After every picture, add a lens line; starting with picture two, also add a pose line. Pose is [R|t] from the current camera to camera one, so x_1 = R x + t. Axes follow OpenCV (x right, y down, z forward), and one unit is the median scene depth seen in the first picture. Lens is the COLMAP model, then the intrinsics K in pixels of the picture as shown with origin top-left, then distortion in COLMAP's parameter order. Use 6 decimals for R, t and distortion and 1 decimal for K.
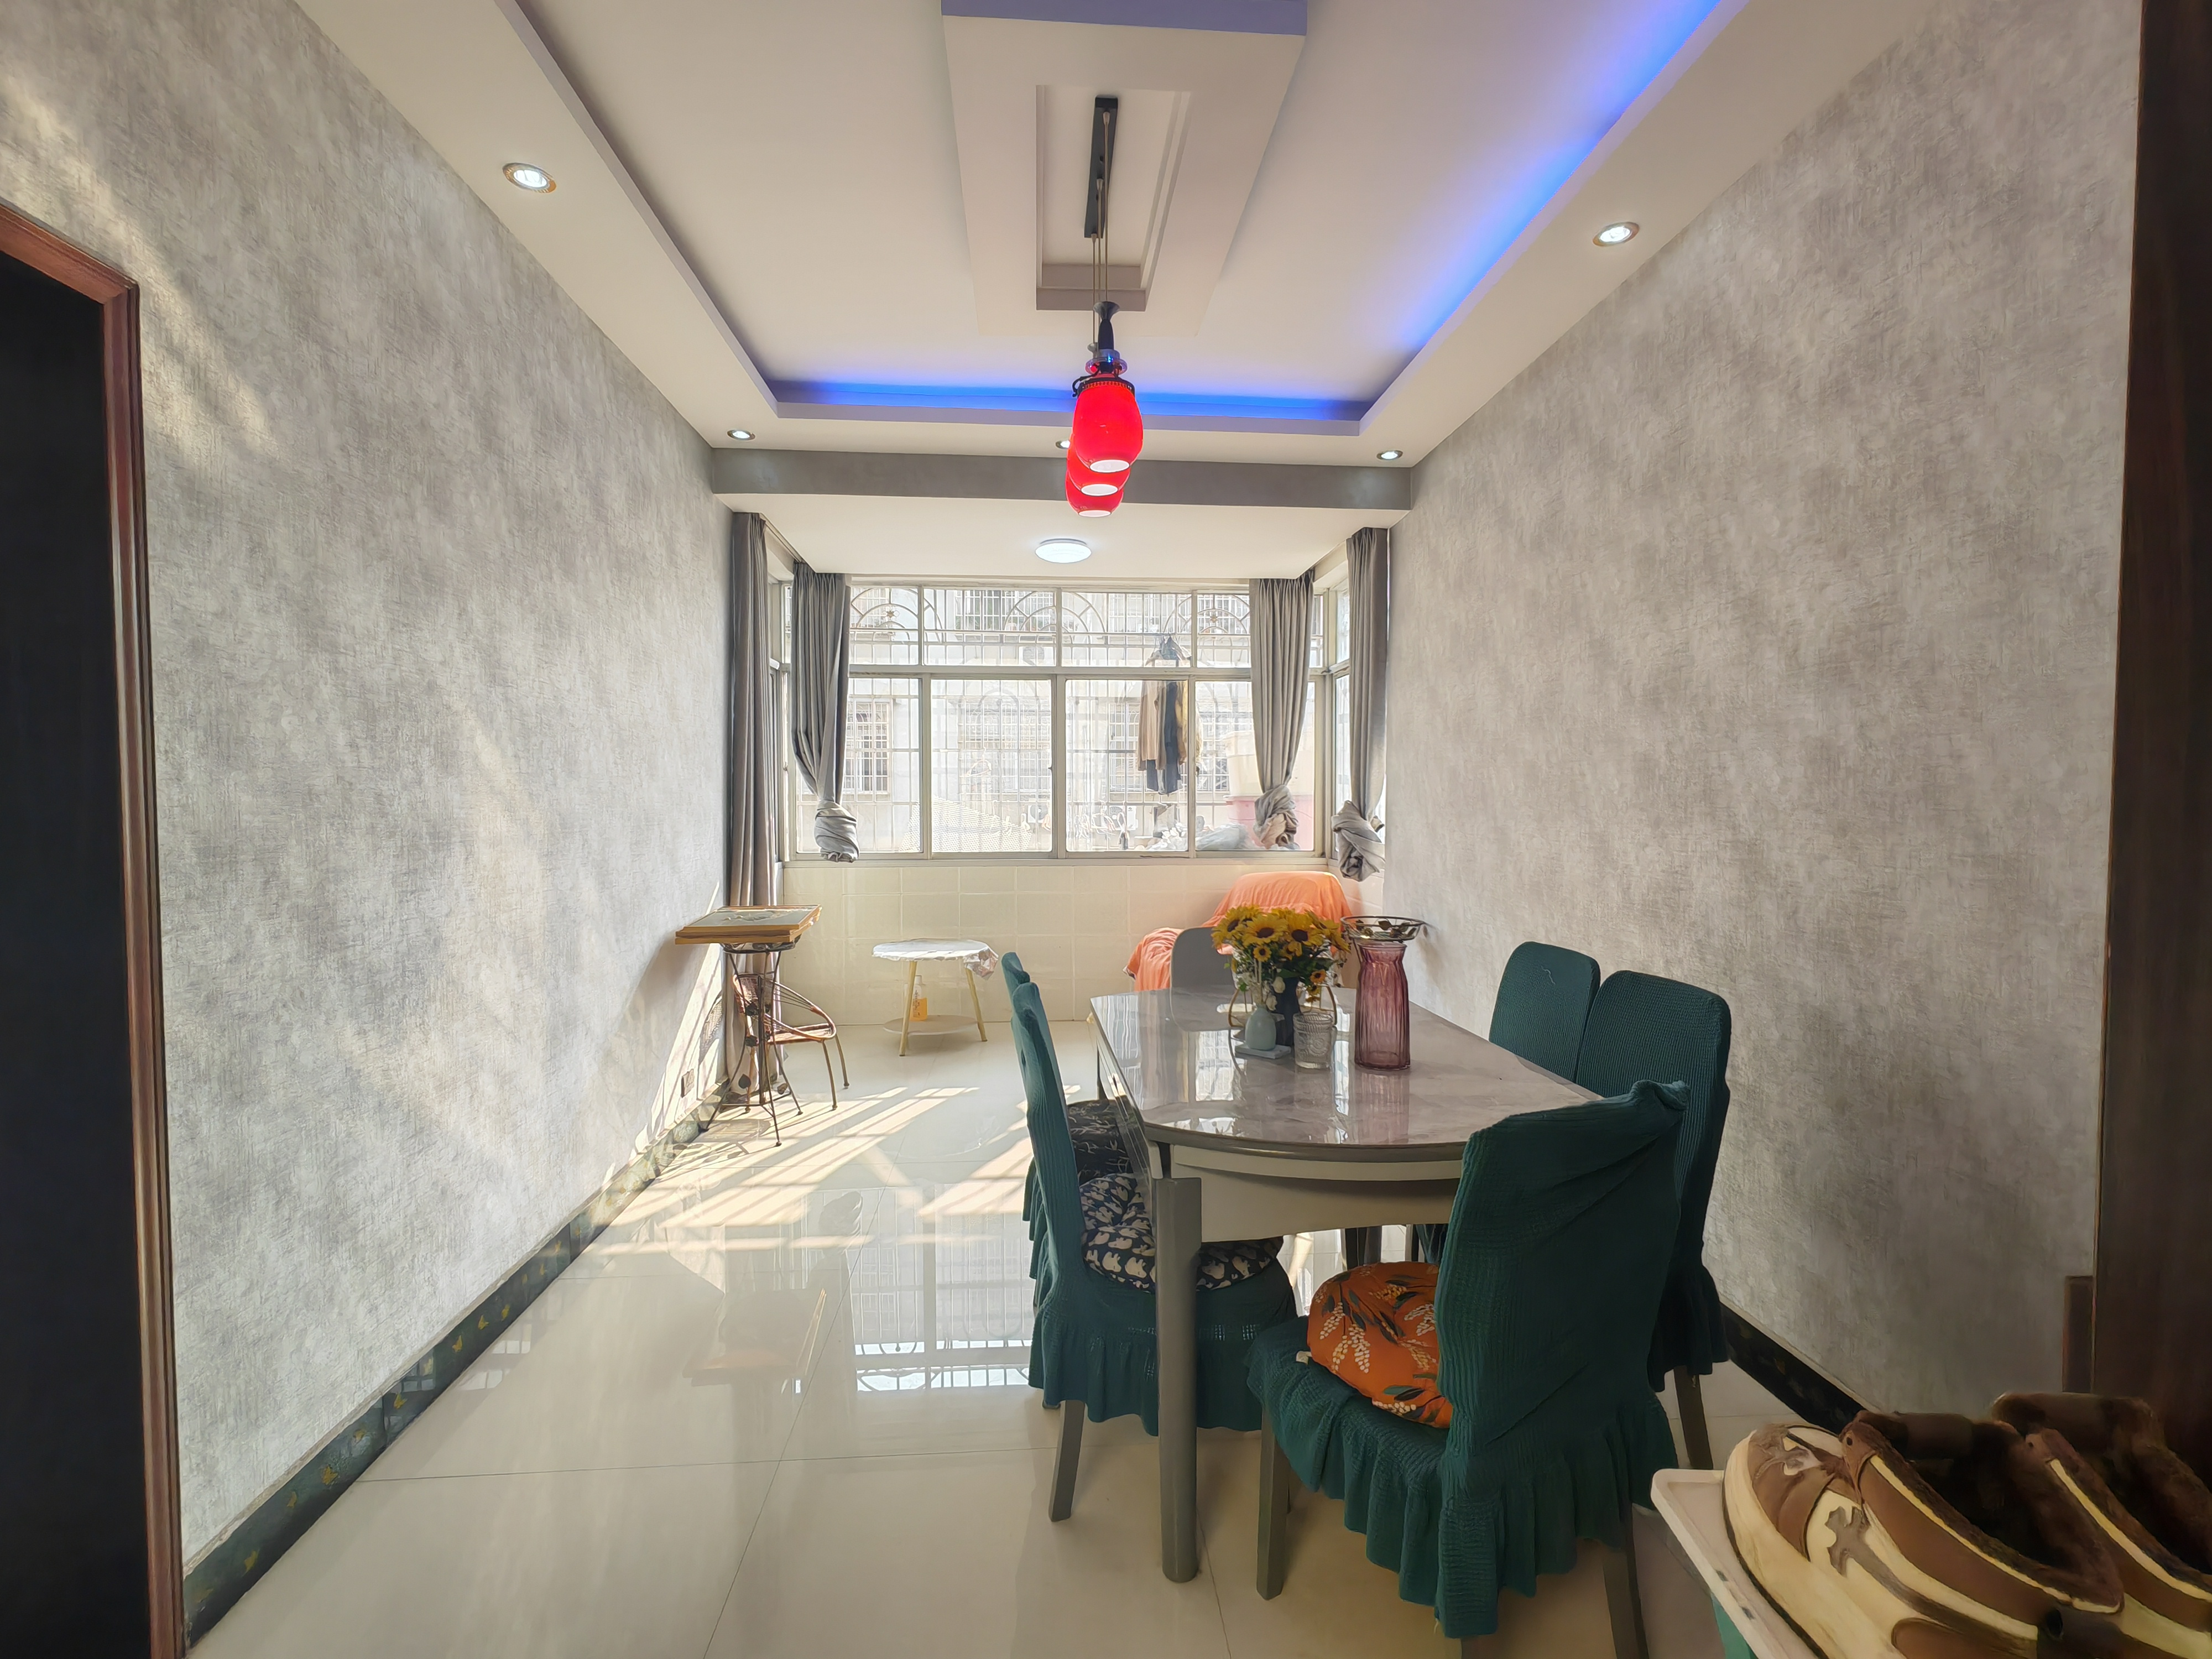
lens RADIAL K [[1006.9, 0, 1113.1], [0, 1006.9, 834.3], [0, 0, 1]] dist [0.007900, -0.001799]
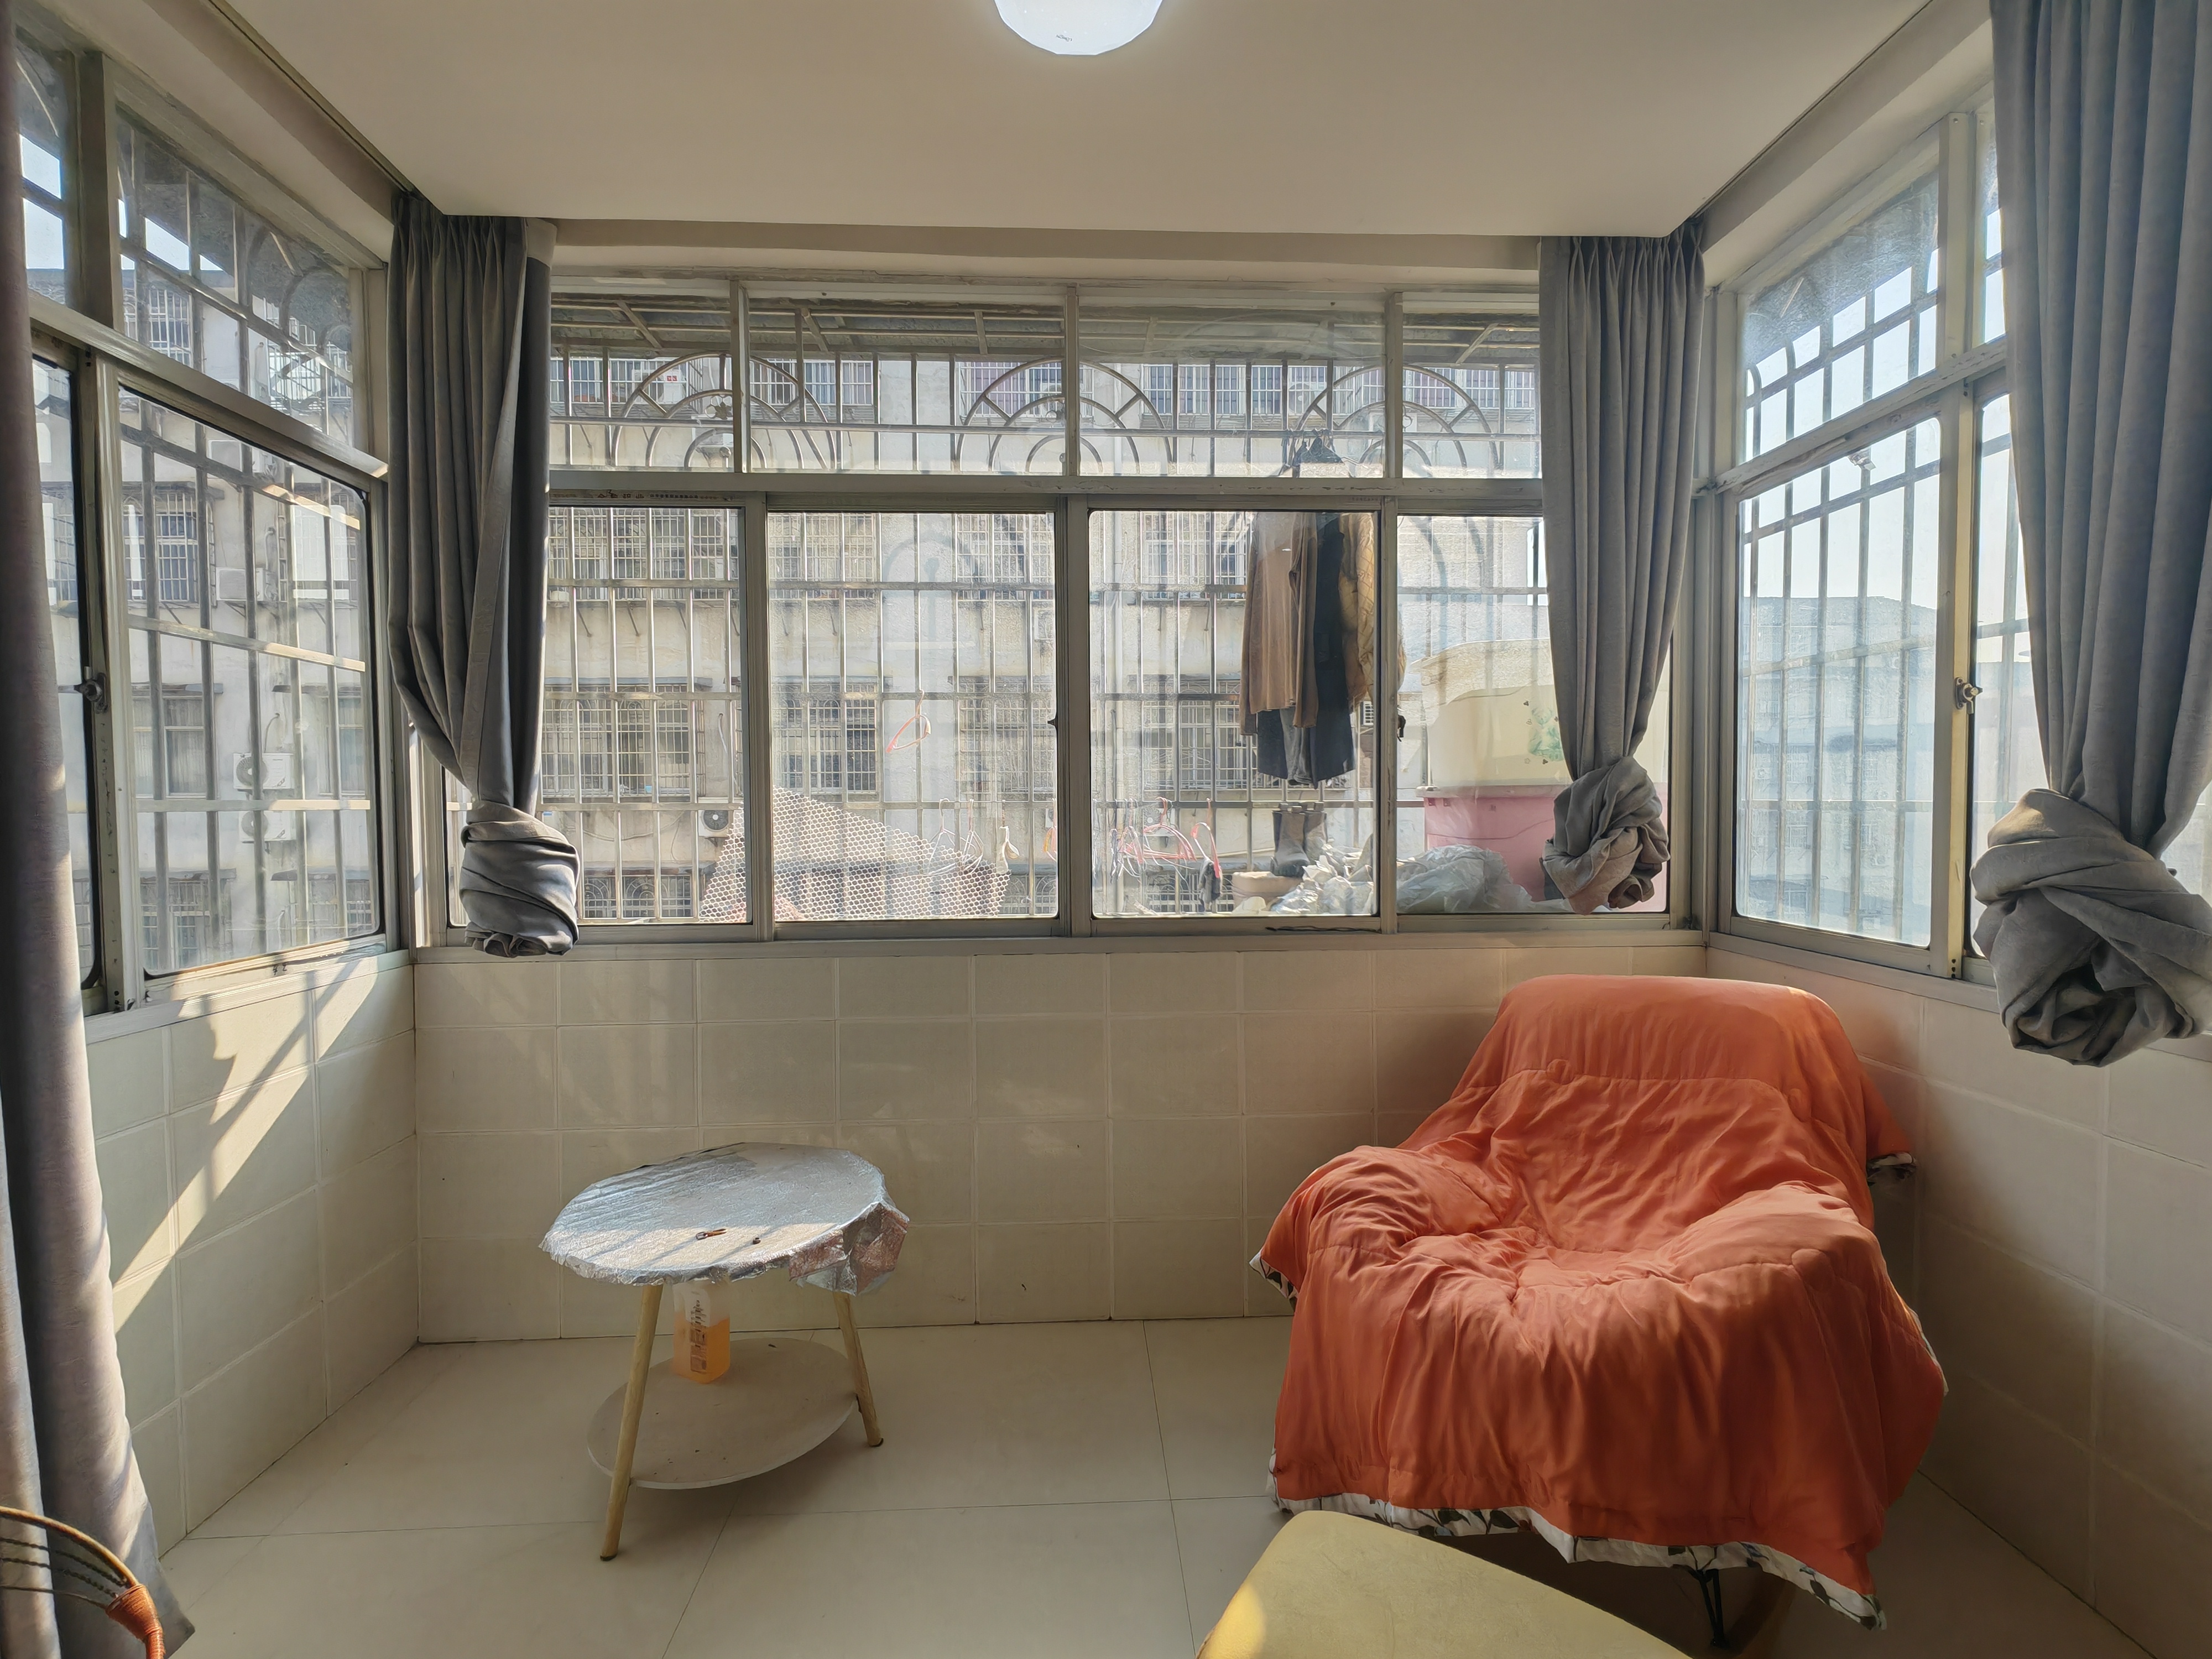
lens RADIAL K [[1006.9, 0, 1102.4], [0, 1006.9, 827.3], [0, 0, 1]] dist [0.007900, -0.001799]
pose [[0.999487, -0.005315, -0.031594, -0.028232], [0.005084, 0.999960, -0.007383, -0.018364], [0.031632, 0.007218, 0.999474, 0.575603]]
